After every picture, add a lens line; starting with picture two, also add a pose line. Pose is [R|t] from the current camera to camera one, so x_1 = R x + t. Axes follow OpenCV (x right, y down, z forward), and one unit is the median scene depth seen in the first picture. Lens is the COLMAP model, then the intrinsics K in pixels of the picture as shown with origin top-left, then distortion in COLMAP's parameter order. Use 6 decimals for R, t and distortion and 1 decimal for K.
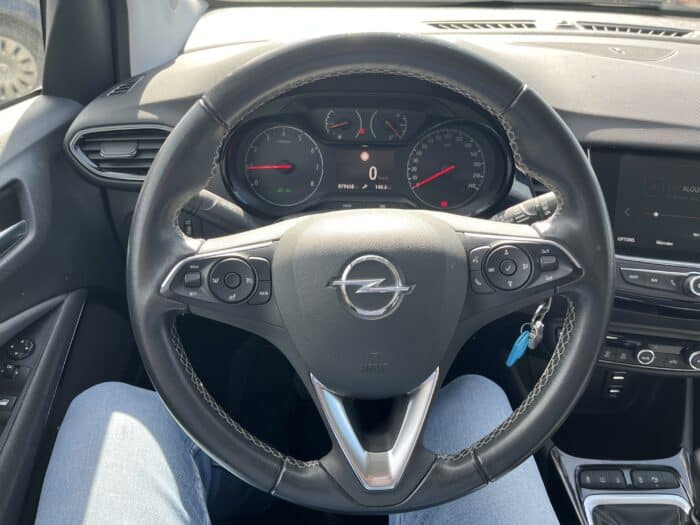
lens RADIAL K [[509.9, 0, 350.8], [0, 509.9, 280.2], [0, 0, 1]] dist [0.004756, 0.004058]
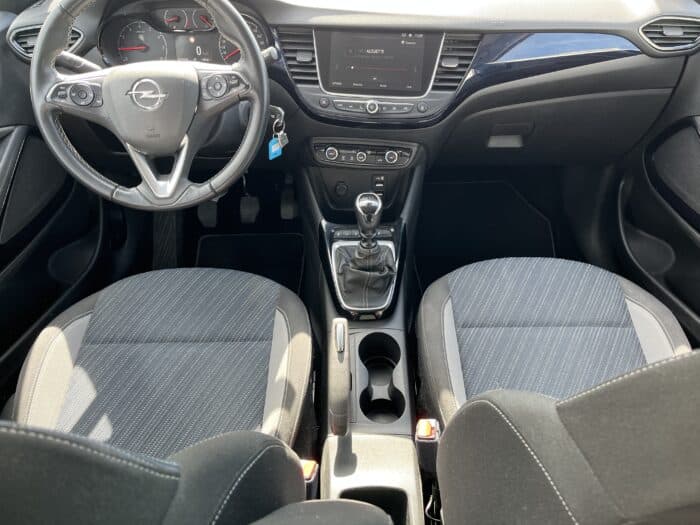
lens RADIAL K [[529.4, 0, 347.4], [0, 529.4, 249.1], [0, 0, 1]] dist [0.061443, -0.088810]
pose [[0.999443, -0.033340, -0.001377, 0.779329], [0.033331, 0.995517, 0.088516, 0.440893], [-0.001581, -0.088512, 0.996074, -1.152943]]
